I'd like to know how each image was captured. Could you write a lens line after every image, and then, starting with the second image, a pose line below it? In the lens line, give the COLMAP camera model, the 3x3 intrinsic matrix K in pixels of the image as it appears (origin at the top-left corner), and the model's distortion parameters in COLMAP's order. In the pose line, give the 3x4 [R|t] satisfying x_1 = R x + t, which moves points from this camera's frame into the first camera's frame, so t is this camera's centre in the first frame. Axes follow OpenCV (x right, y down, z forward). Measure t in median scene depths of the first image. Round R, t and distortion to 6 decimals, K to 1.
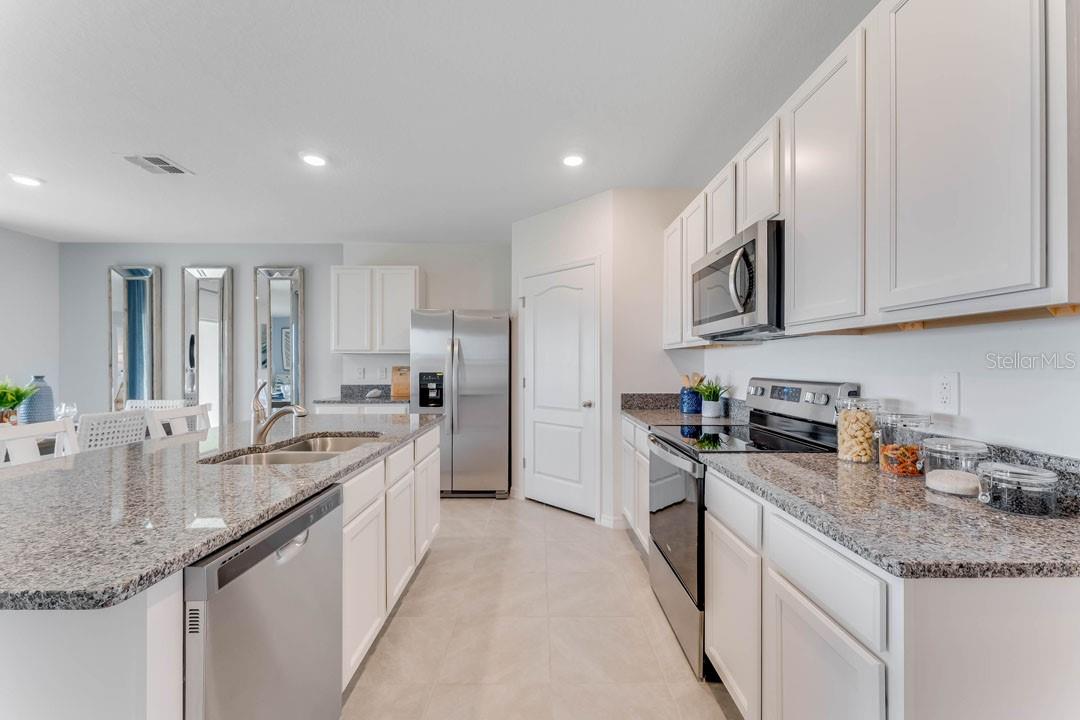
lens RADIAL K [[432.8, 0, 541.6], [0, 432.8, 365.5], [0, 0, 1]] dist [0.002450, 0.000248]
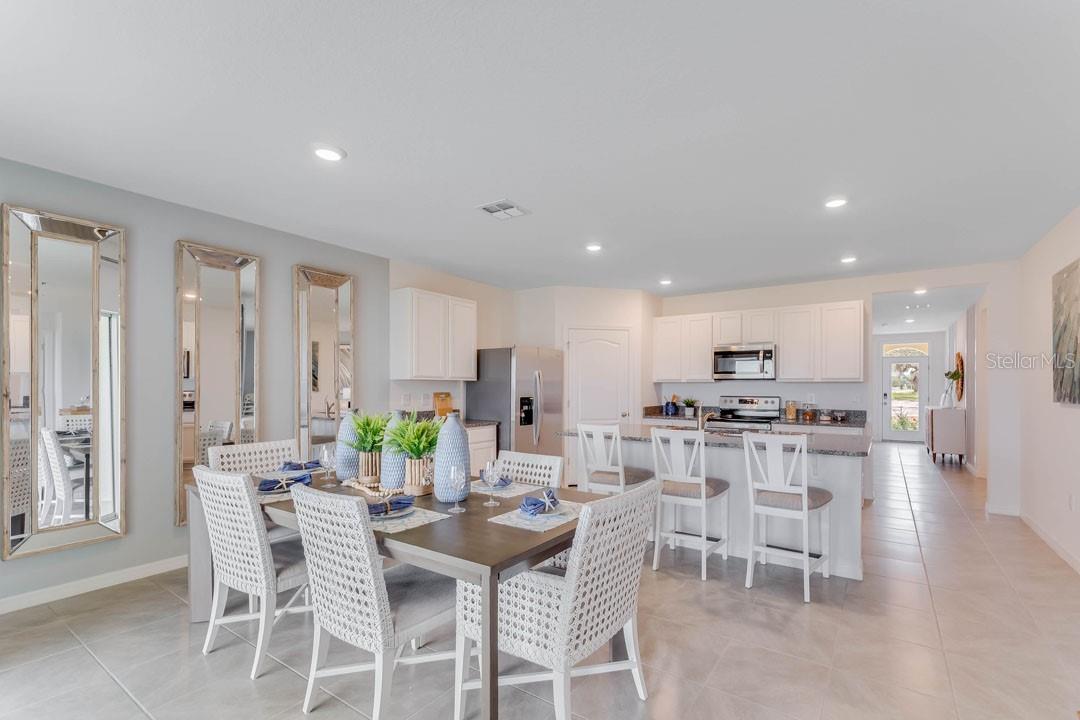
lens RADIAL K [[468.0, 0, 581.2], [0, 468.0, 388.0], [0, 0, 1]] dist [-0.000148, -0.000049]
pose [[0.549741, 0.000901, 0.835334, -1.292908], [-0.000600, 1.000000, -0.000683, -0.009222], [-0.835335, -0.000126, 0.549742, 0.139840]]
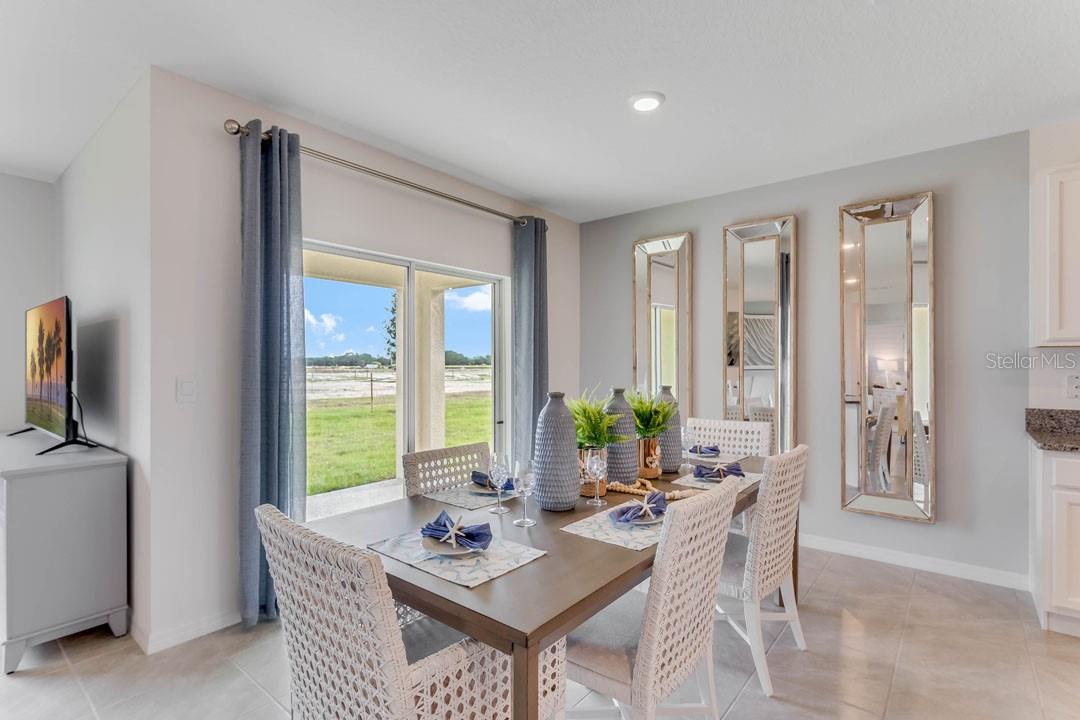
lens RADIAL K [[526.1, 0, 540.0], [0, 526.1, 360.0], [0, 0, 1]] dist [-0.002247, -0.000808]
pose [[0.763275, 0.001896, -0.646071, -0.606962], [-0.002771, 0.999996, -0.000338, -0.012350], [0.646067, 0.002048, 0.763278, 0.196027]]
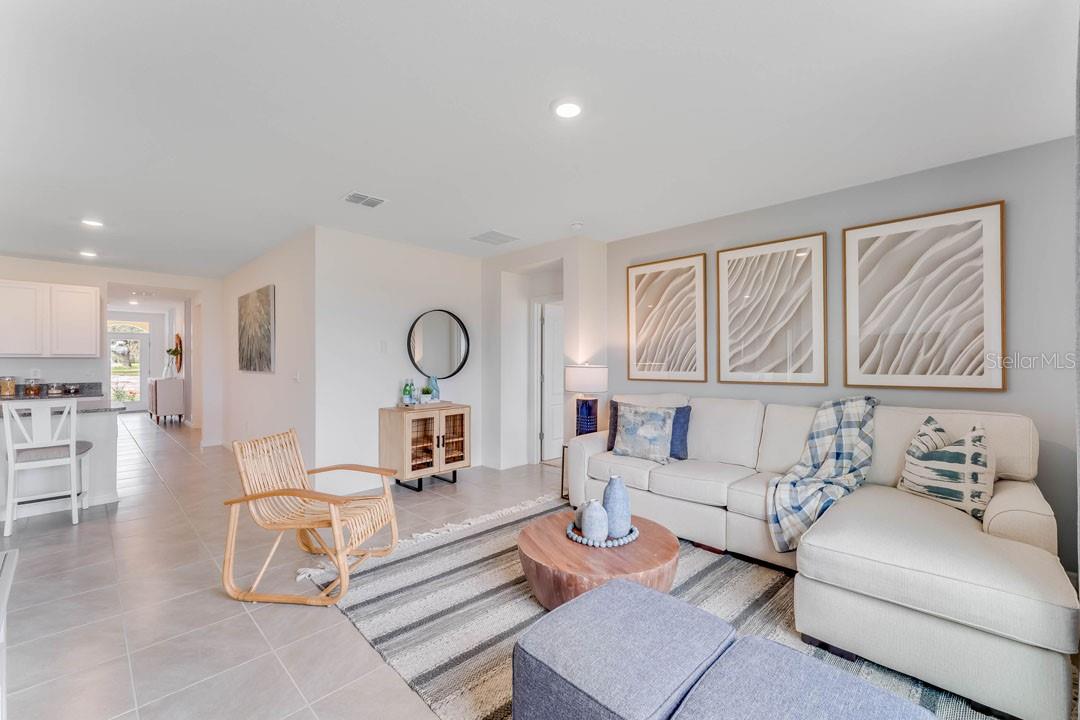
lens RADIAL K [[442.6, 0, 544.5], [0, 442.6, 357.2], [0, 0, 1]] dist [0.004110, 0.000172]
pose [[-0.715236, 0.008377, 0.698832, -1.827679], [0.004701, 0.999963, -0.007175, -0.012100], [-0.698867, -0.001846, -0.715250, 0.224229]]
